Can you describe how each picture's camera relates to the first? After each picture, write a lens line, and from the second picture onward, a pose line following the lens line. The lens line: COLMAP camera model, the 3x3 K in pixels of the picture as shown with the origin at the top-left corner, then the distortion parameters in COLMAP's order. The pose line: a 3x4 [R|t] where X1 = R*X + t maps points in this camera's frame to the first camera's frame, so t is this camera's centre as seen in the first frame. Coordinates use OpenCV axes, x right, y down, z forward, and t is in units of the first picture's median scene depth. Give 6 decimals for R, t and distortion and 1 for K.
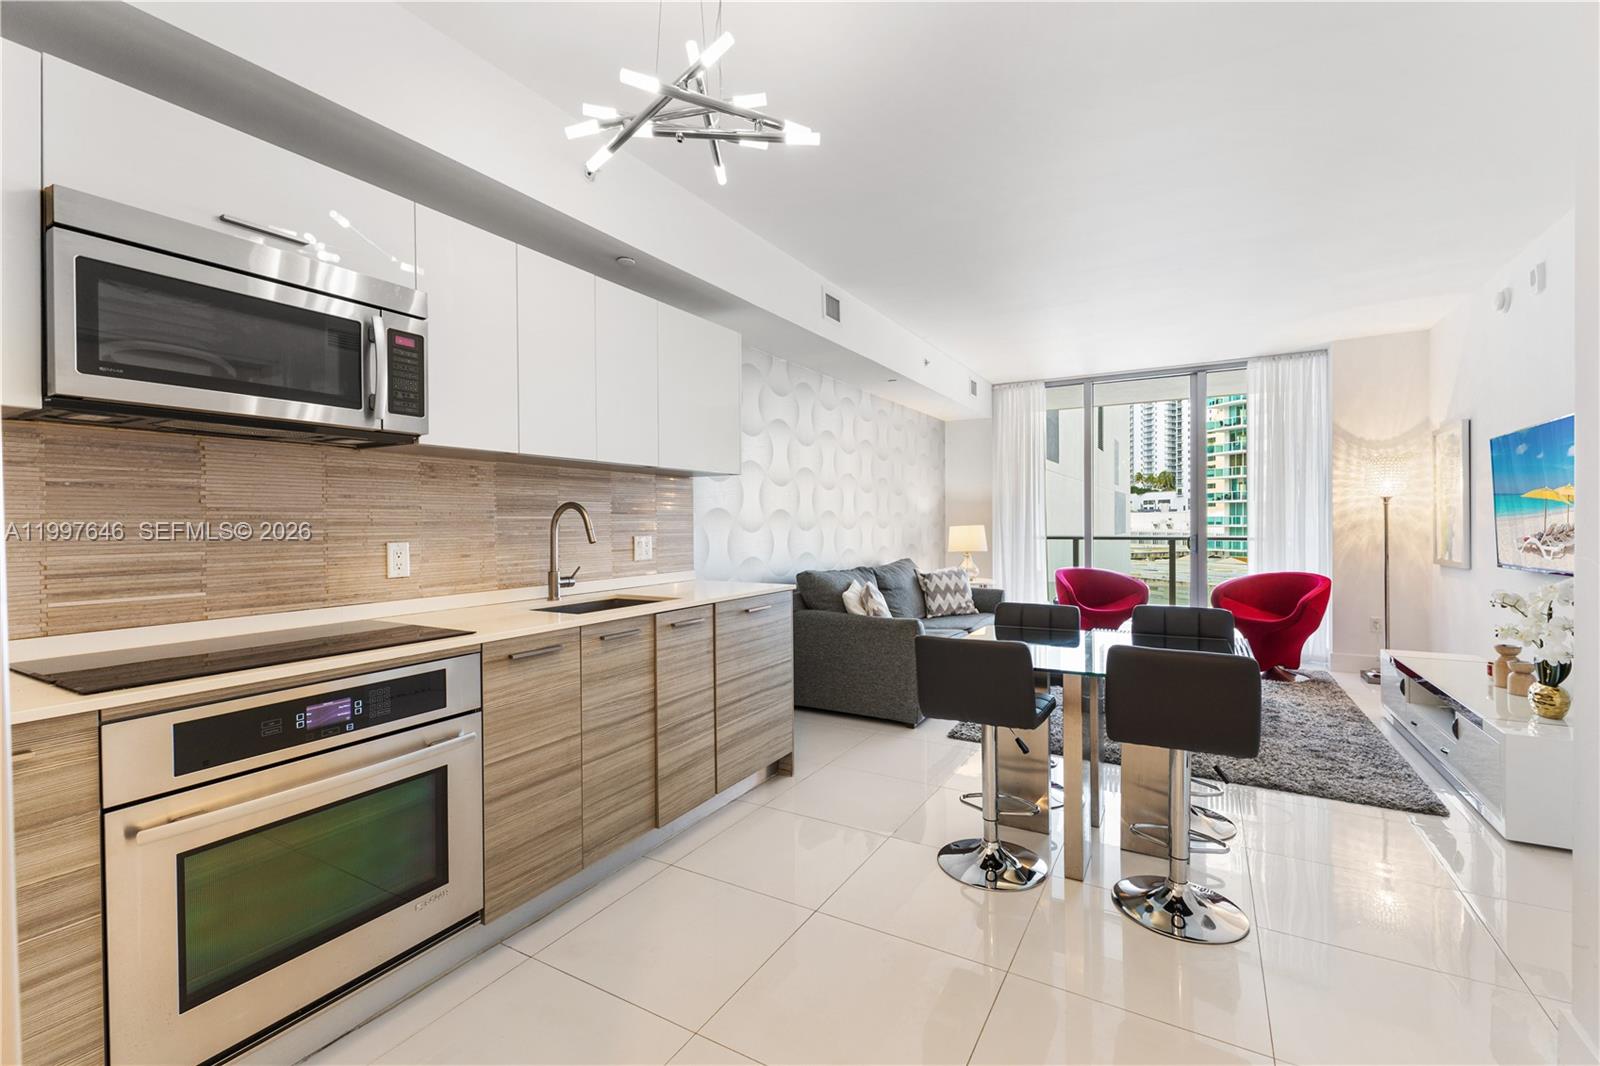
lens RADIAL K [[692.8, 0, 806.9], [0, 692.8, 528.9], [0, 0, 1]] dist [0.010344, -0.000201]
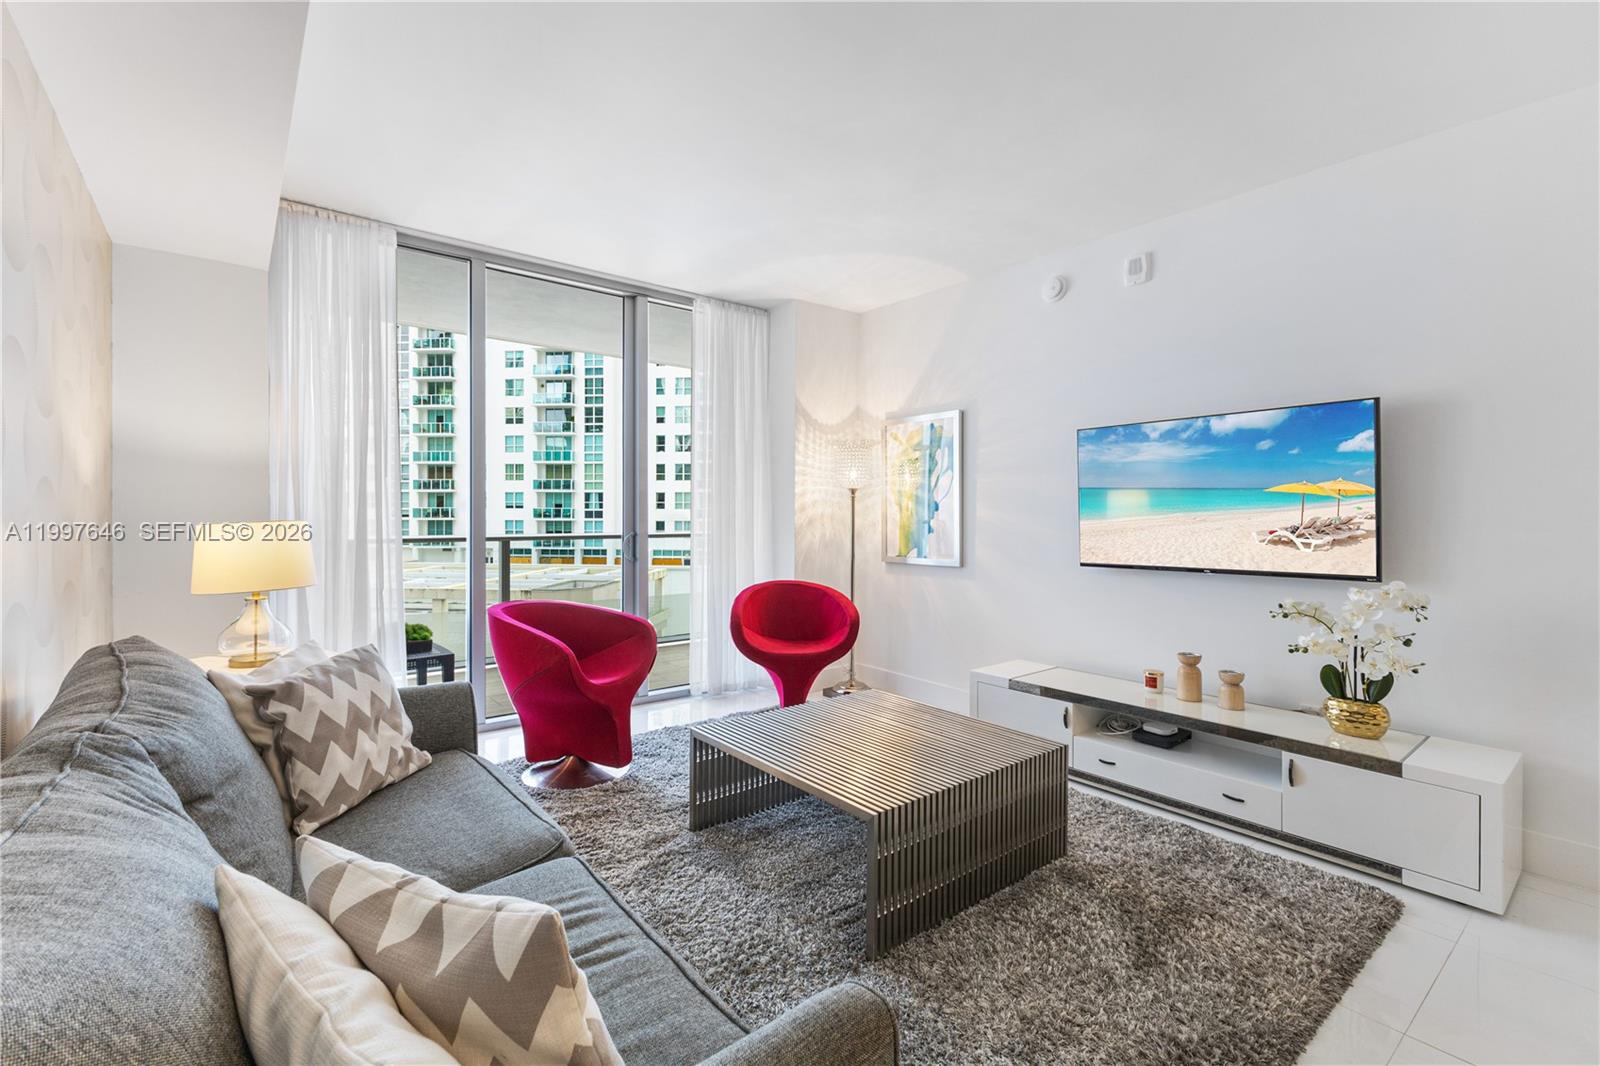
lens RADIAL K [[703.1, 0, 796.9], [0, 703.1, 528.6], [0, 0, 1]] dist [0.002856, 0.000357]
pose [[0.369043, -0.013472, 0.929315, -0.056240], [0.001527, 0.999902, 0.013889, -0.014605], [-0.929411, -0.003707, 0.369027, 1.400299]]
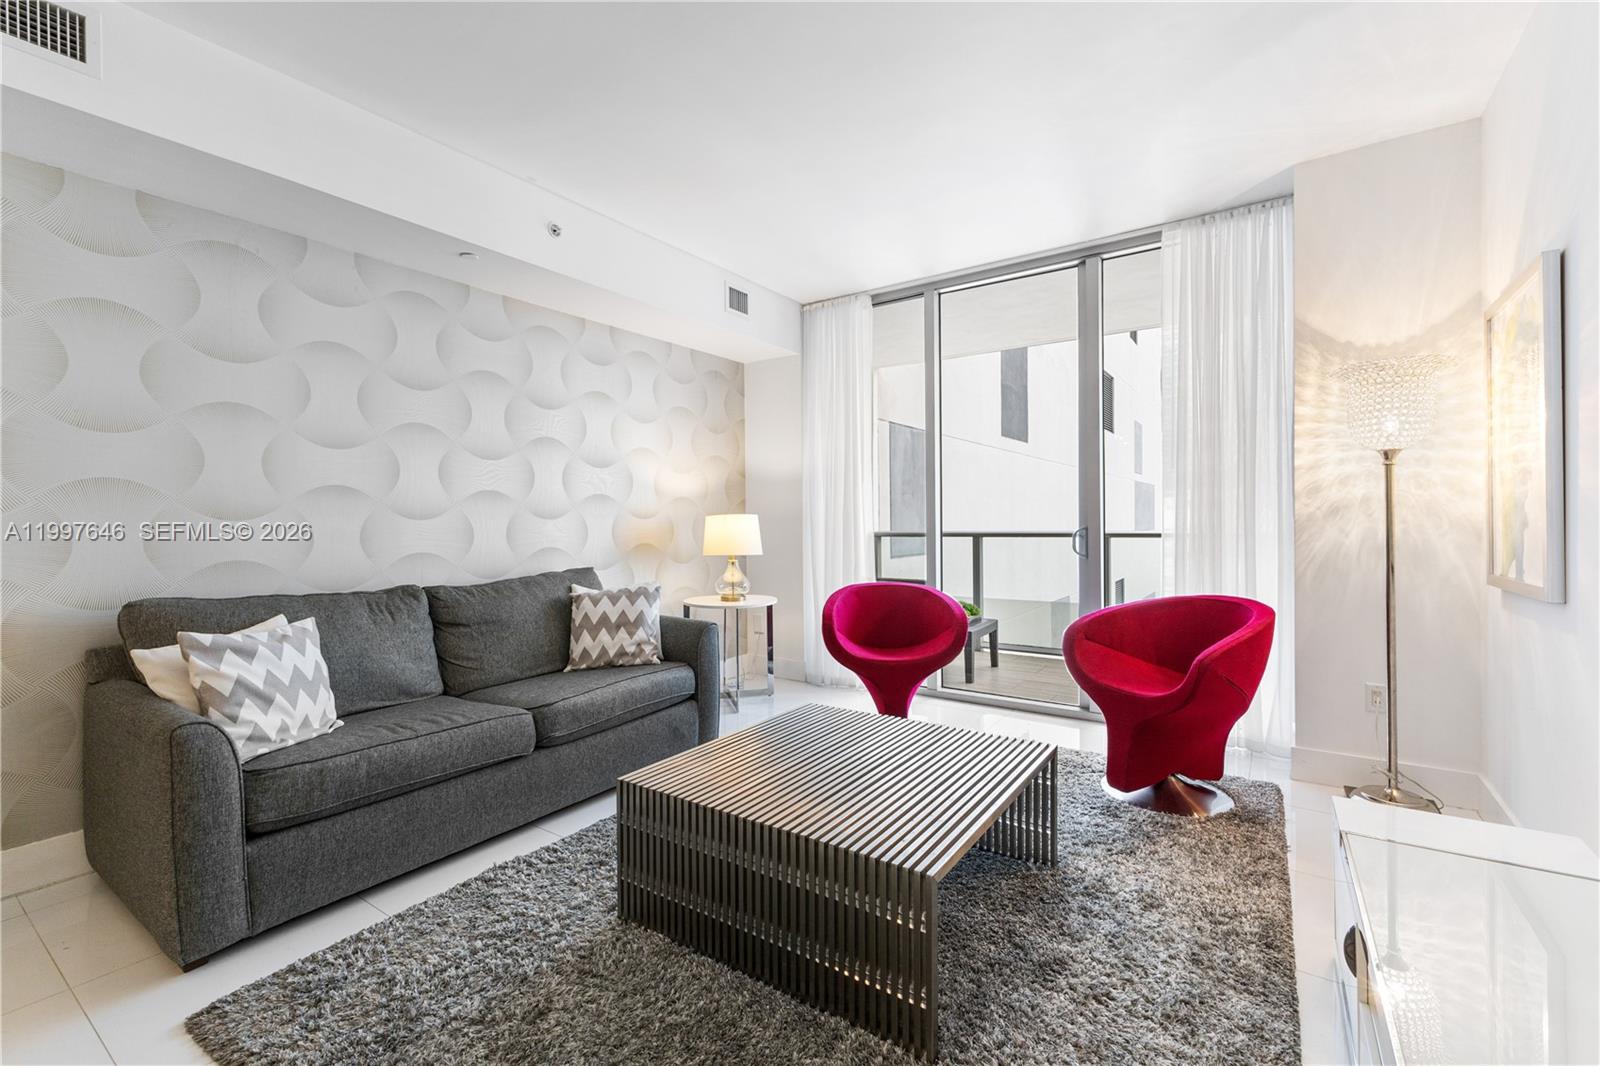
lens RADIAL K [[692.2, 0, 800.0], [0, 692.2, 533.0], [0, 0, 1]] dist [0.000201, 0.000018]
pose [[0.996577, -0.002671, -0.082628, 0.851611], [0.003397, 0.999957, 0.008641, 0.015623], [0.082601, -0.008892, 0.996543, 0.887356]]
